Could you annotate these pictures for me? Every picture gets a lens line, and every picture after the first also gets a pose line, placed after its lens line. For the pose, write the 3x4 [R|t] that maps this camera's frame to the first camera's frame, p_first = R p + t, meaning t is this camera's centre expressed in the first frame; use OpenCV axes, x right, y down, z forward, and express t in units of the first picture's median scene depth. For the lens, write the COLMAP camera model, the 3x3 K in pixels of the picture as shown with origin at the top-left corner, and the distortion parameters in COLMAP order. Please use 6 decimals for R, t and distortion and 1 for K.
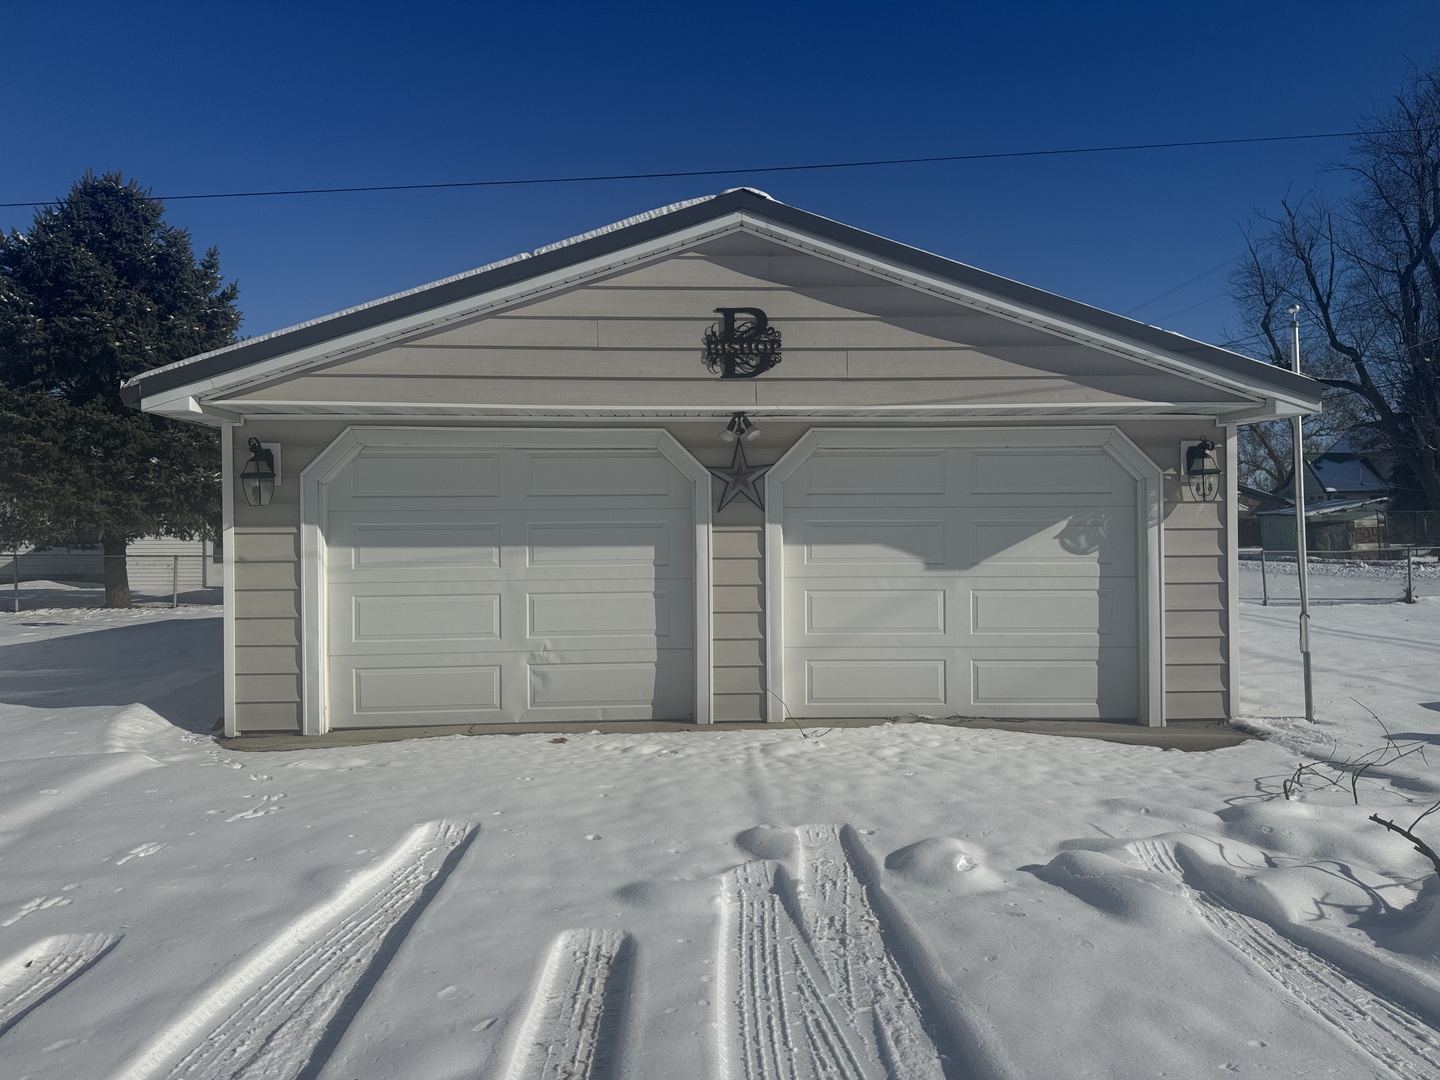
lens RADIAL K [[1004.1, 0, 720.6], [0, 1004.1, 528.7], [0, 0, 1]] dist [0.076480, -0.035376]
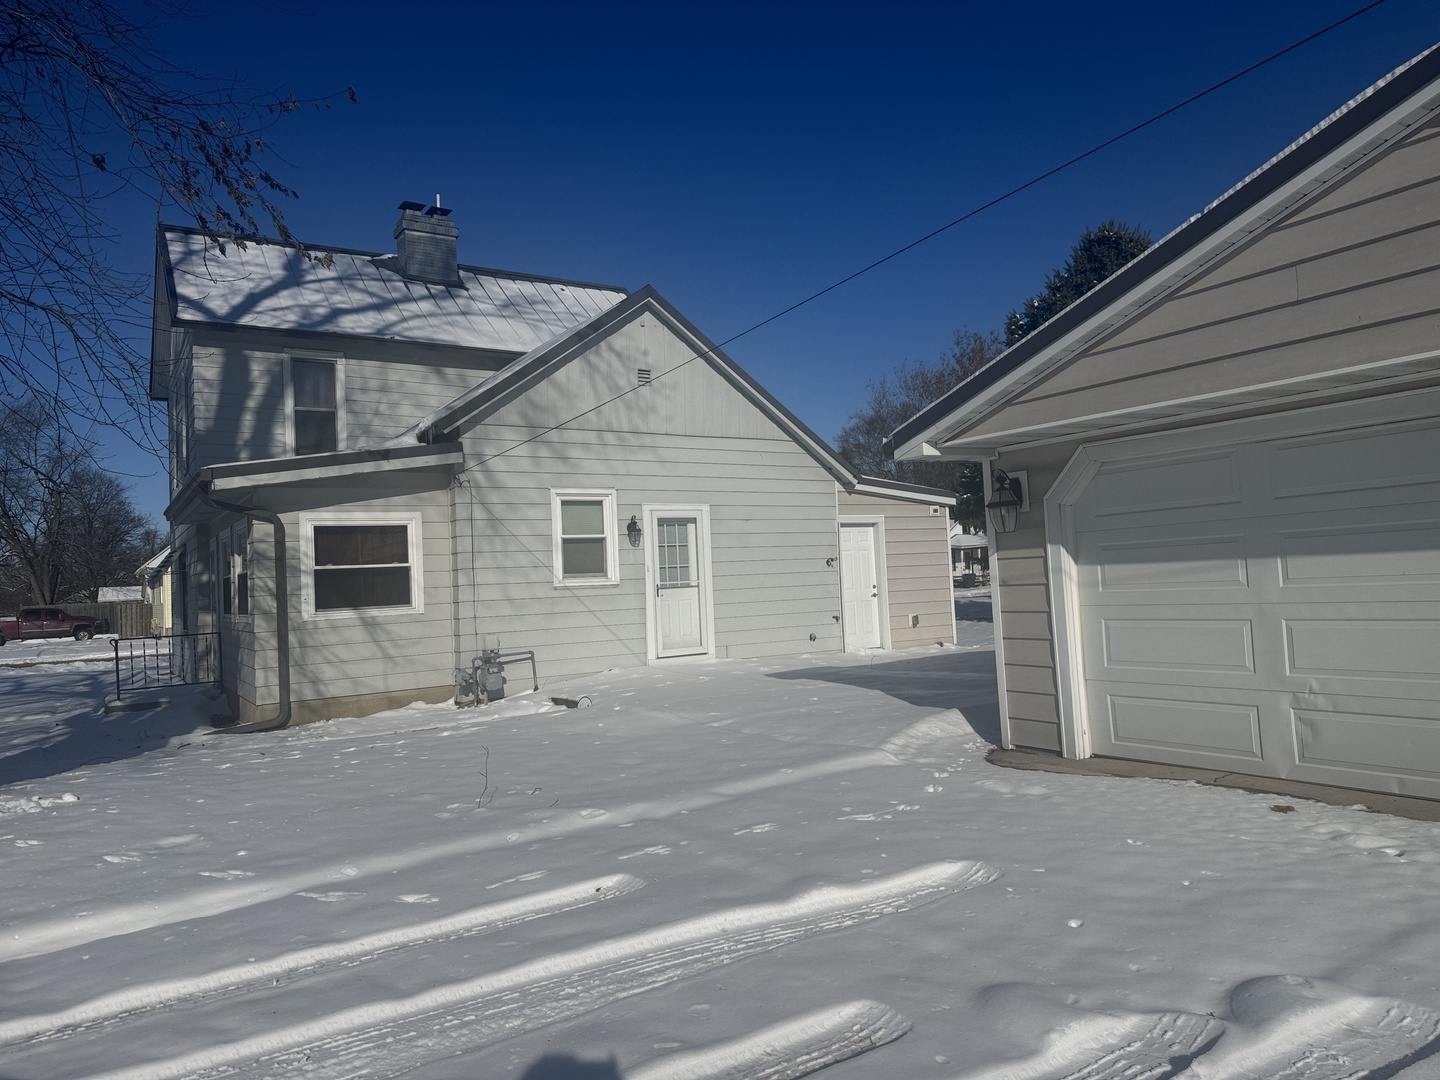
lens RADIAL K [[1004.1, 0, 713.9], [0, 1004.1, 530.2], [0, 0, 1]] dist [0.076480, -0.035376]
pose [[0.522086, -0.063302, -0.850541, 0.275359], [0.058522, 0.997550, -0.038321, -0.002184], [0.850883, -0.029768, 0.524511, 0.188052]]
